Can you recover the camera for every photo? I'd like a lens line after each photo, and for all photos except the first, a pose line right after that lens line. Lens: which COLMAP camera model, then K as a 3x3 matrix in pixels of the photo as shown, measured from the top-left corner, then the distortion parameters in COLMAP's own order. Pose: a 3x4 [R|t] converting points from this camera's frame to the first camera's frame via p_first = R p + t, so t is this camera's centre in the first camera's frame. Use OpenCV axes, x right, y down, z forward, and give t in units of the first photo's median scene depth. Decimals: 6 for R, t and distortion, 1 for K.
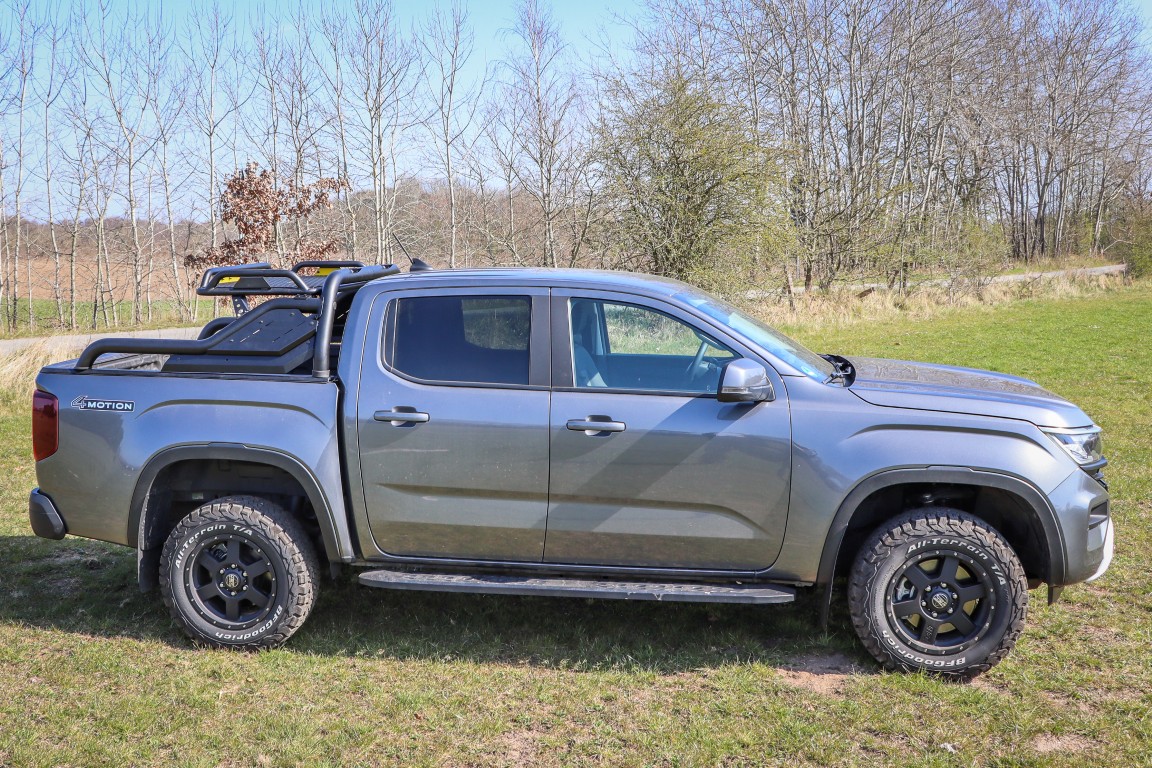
lens RADIAL K [[2055.9, 0, 514.9], [0, 2055.9, 384.9], [0, 0, 1]] dist [-0.170995, -0.026806]
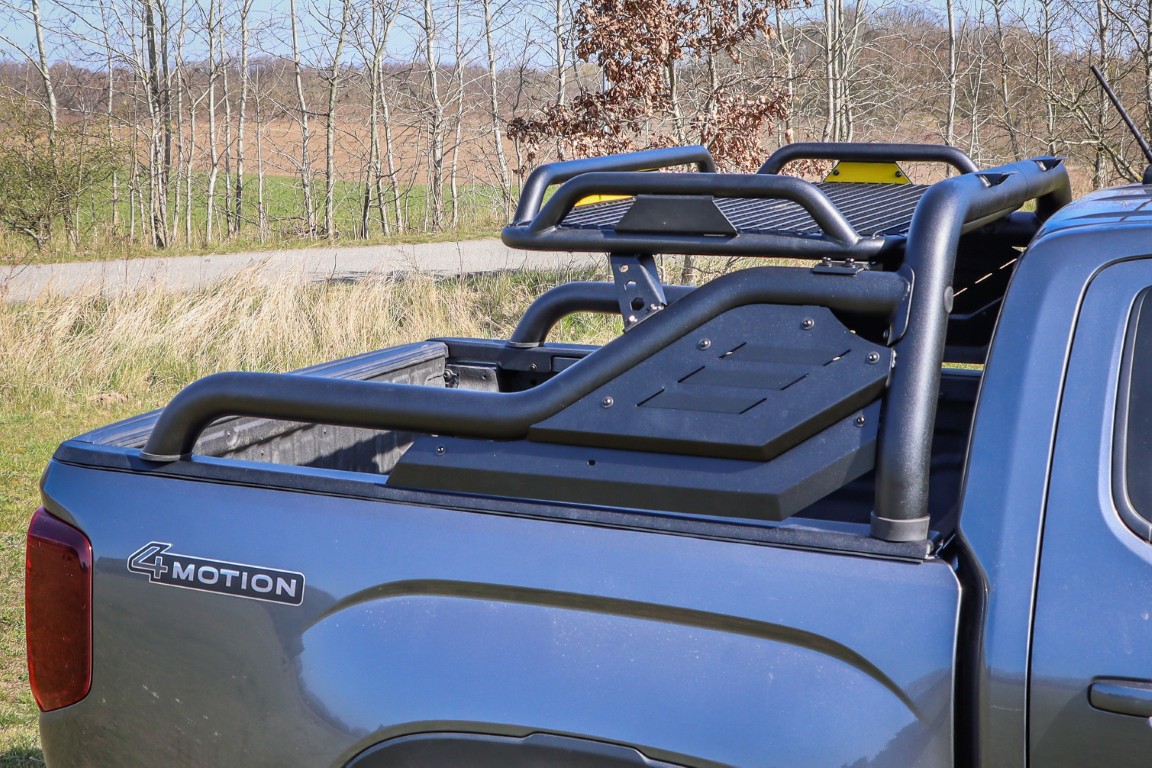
lens RADIAL K [[2055.9, 0, 514.9], [0, 2055.9, 384.9], [0, 0, 1]] dist [-0.170995, -0.026806]
pose [[0.985745, 0.029565, -0.165628, -0.065551], [-0.018423, 0.997487, 0.068406, -0.029534], [0.167235, -0.064379, 0.983813, 0.450281]]
